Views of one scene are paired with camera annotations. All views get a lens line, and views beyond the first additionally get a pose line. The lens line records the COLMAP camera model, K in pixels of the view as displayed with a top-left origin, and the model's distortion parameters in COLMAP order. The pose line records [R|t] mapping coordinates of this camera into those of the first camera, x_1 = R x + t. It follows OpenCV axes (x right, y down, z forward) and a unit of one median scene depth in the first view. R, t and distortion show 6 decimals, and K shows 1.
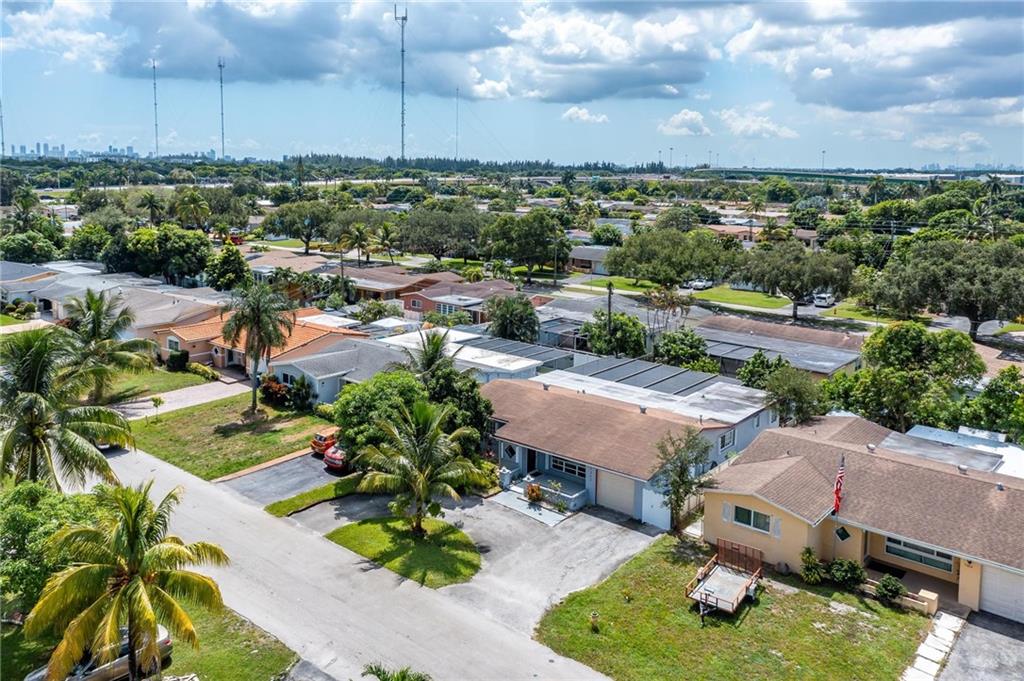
lens RADIAL K [[805.7, 0, 511.1], [0, 805.7, 288.3], [0, 0, 1]] dist [0.043849, 0.000397]
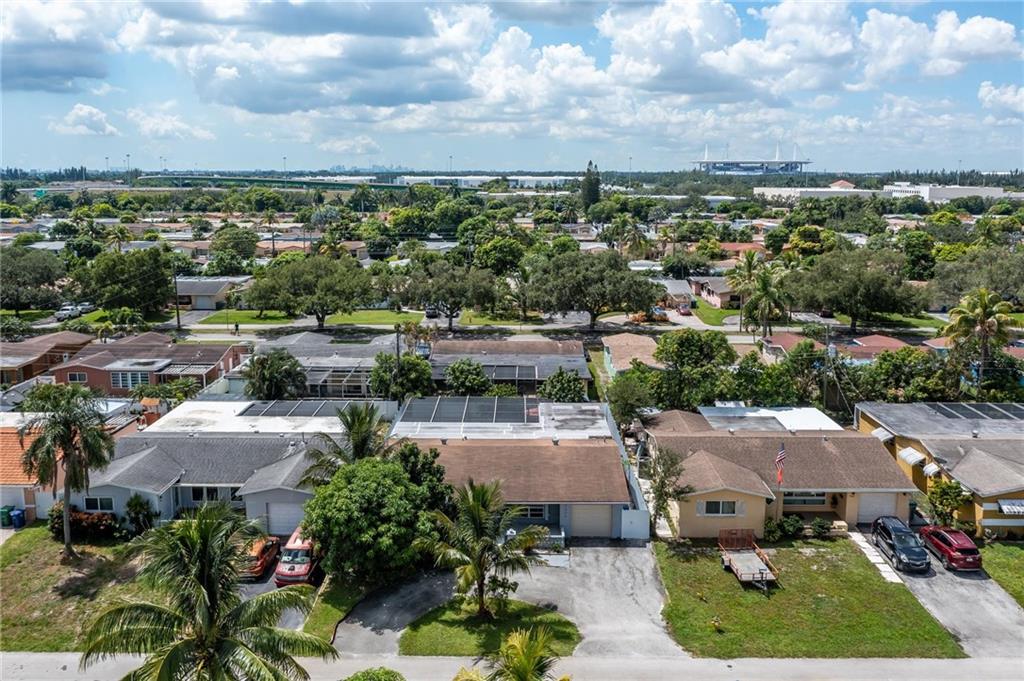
lens RADIAL K [[813.7, 0, 512.0], [0, 813.7, 340.5], [0, 0, 1]] dist [-0.012694, -0.000687]
pose [[0.776448, -0.142974, 0.613748, -0.436102], [0.105750, 0.989674, 0.096763, -0.079697], [-0.621245, -0.010227, 0.783550, 0.144868]]
